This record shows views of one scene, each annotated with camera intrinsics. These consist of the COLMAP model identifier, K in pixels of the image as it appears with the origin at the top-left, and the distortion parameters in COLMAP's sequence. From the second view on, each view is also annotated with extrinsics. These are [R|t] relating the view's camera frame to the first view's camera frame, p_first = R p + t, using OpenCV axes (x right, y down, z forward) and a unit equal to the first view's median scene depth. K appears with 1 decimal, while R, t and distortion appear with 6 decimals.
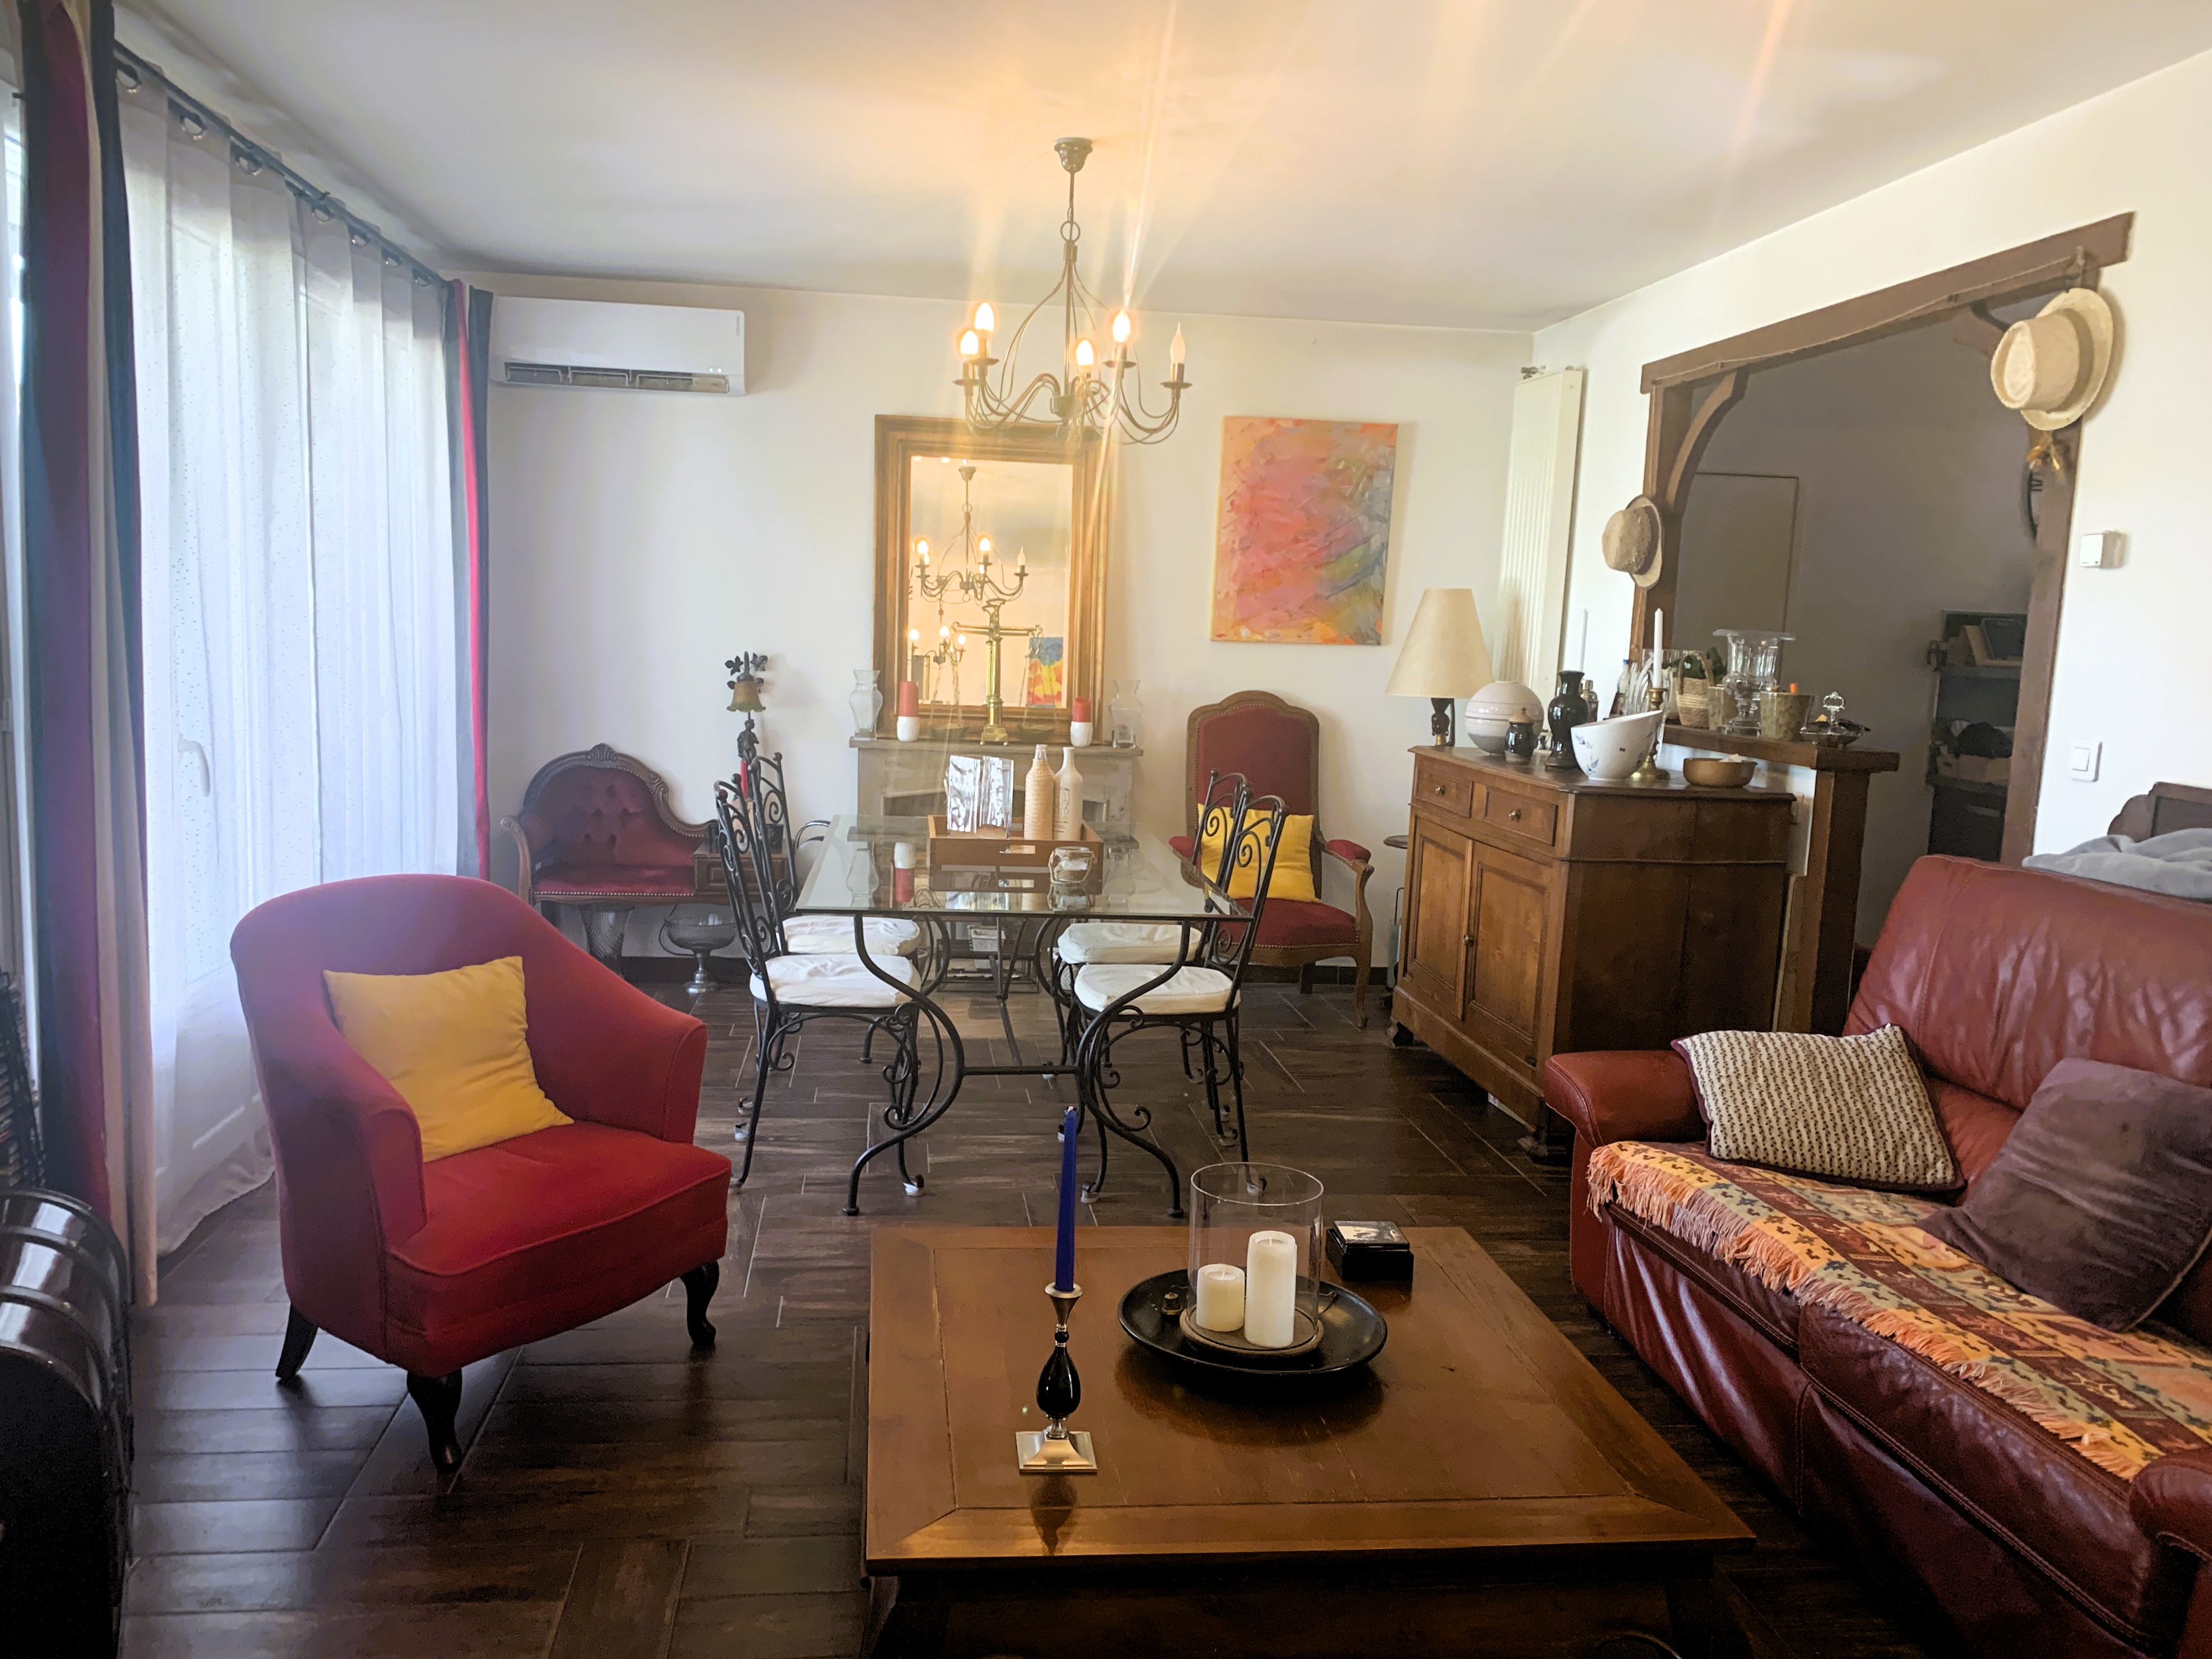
lens RADIAL K [[1655.2, 0, 1106.0], [0, 1655.2, 829.5], [0, 0, 1]] dist [0.182637, -0.400497]
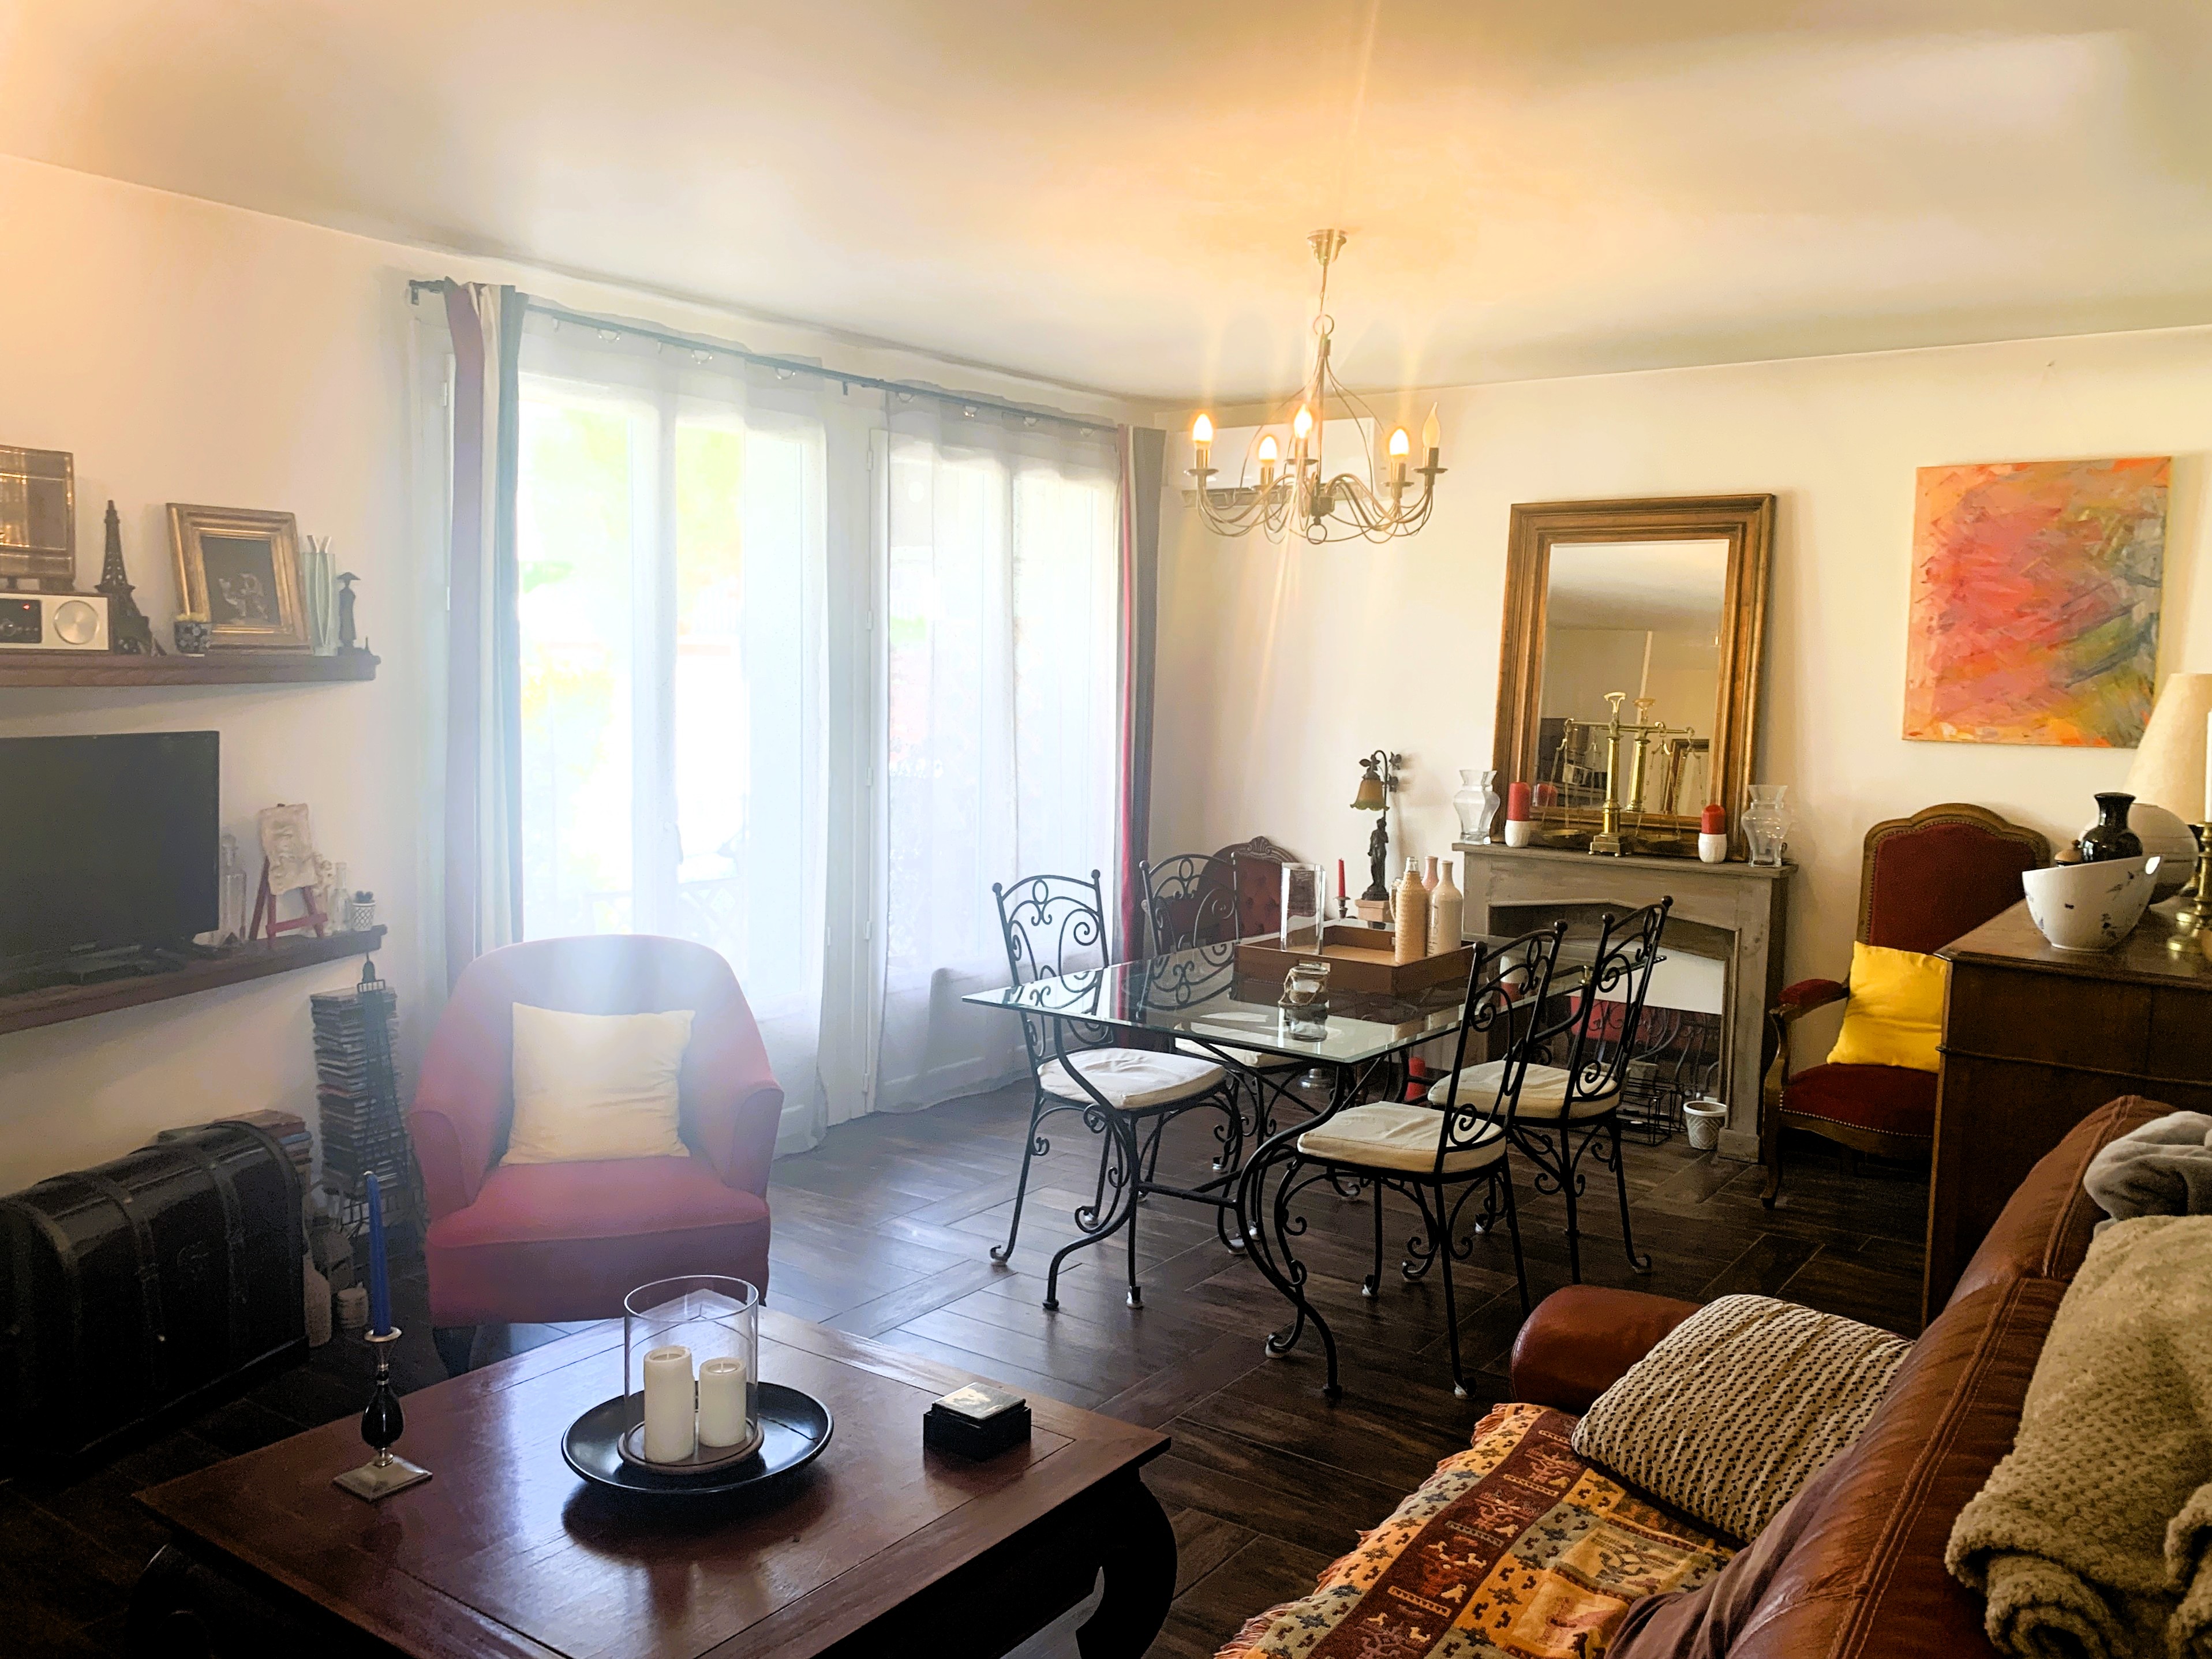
lens RADIAL K [[1718.5, 0, 1106.0], [0, 1718.5, 829.5], [0, 0, 1]] dist [-0.009339, -0.009325]
pose [[0.747094, 0.040090, -0.663508, 0.333266], [-0.073496, 0.997041, -0.022512, -0.023746], [0.660642, 0.065584, 0.747830, 0.126481]]
